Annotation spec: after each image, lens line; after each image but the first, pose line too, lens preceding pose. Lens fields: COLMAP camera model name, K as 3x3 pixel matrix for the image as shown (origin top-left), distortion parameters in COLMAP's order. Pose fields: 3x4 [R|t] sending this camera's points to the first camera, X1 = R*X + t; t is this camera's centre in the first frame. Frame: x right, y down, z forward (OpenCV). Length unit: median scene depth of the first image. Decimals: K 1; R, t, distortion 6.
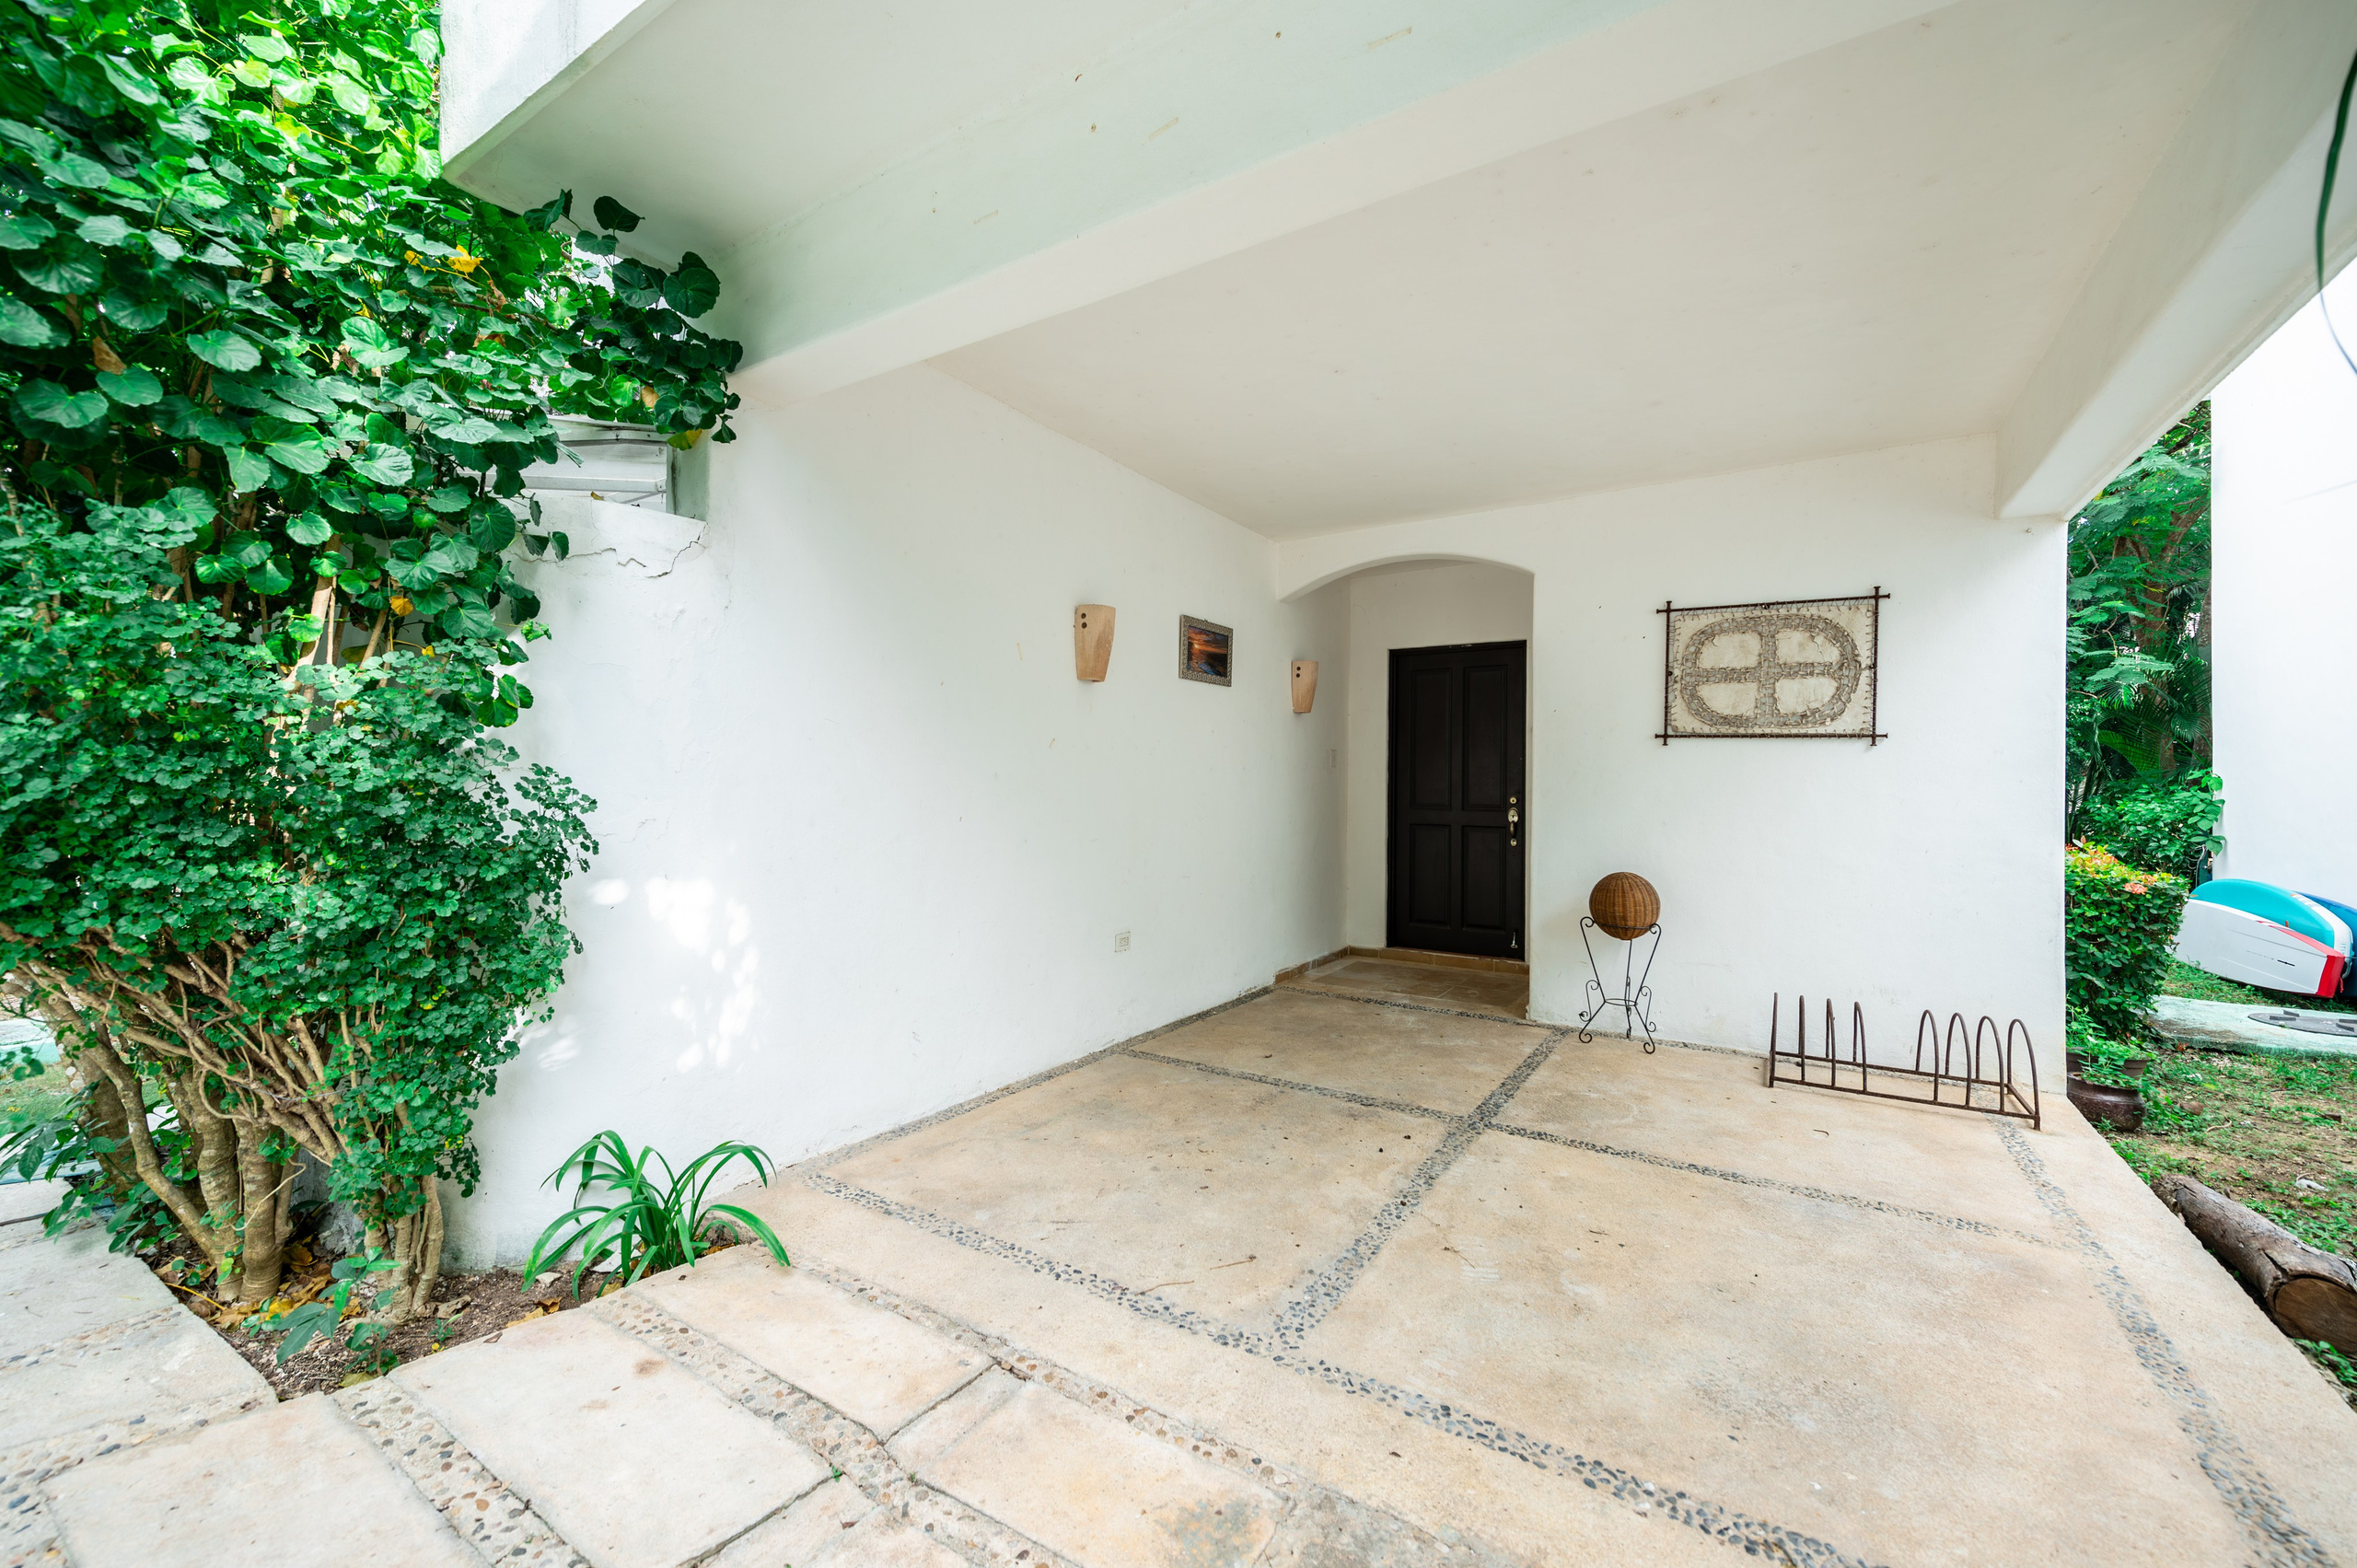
lens RADIAL K [[894.2, 0, 1178.5], [0, 894.2, 784.0], [0, 0, 1]] dist [0.001106, 0.000046]
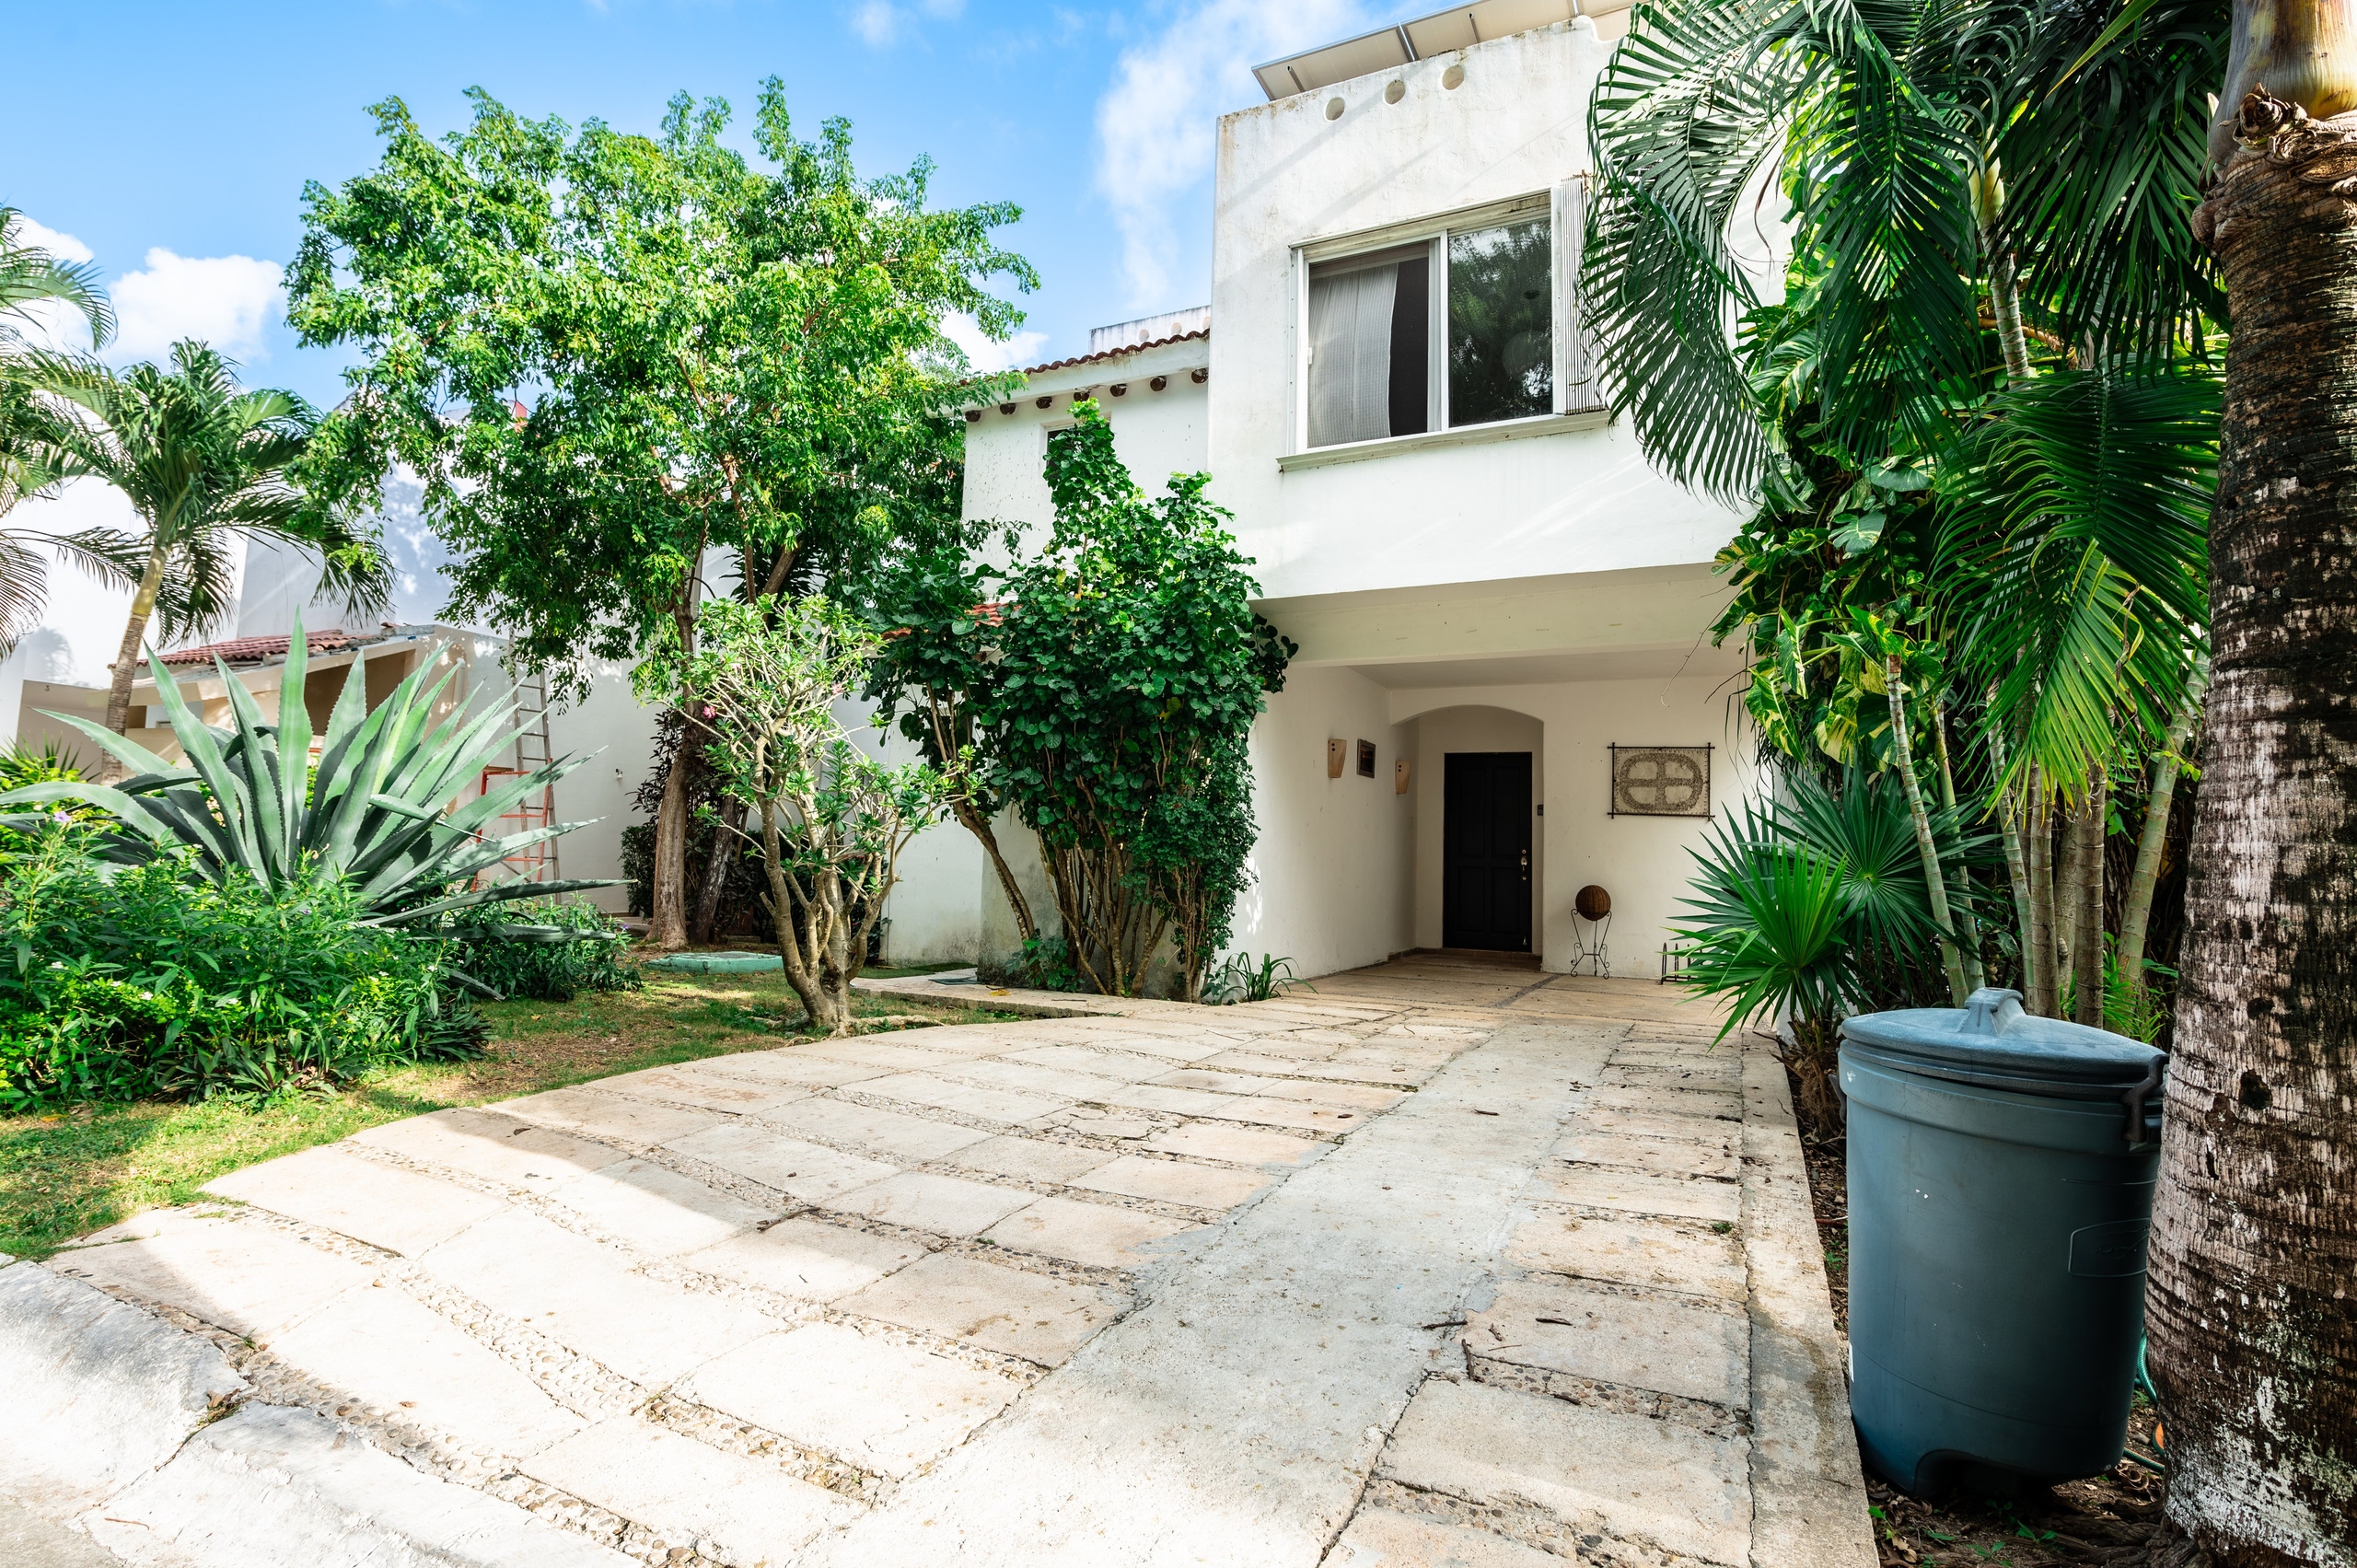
lens RADIAL K [[1115.5, 0, 1178.5], [0, 1115.5, 784.0], [0, 0, 1]] dist [-0.000445, -0.000027]
pose [[0.993270, 0.027089, 0.112606, -0.655136], [-0.019286, 0.997373, -0.069817, 0.069122], [-0.114201, 0.067176, 0.991184, -1.275403]]
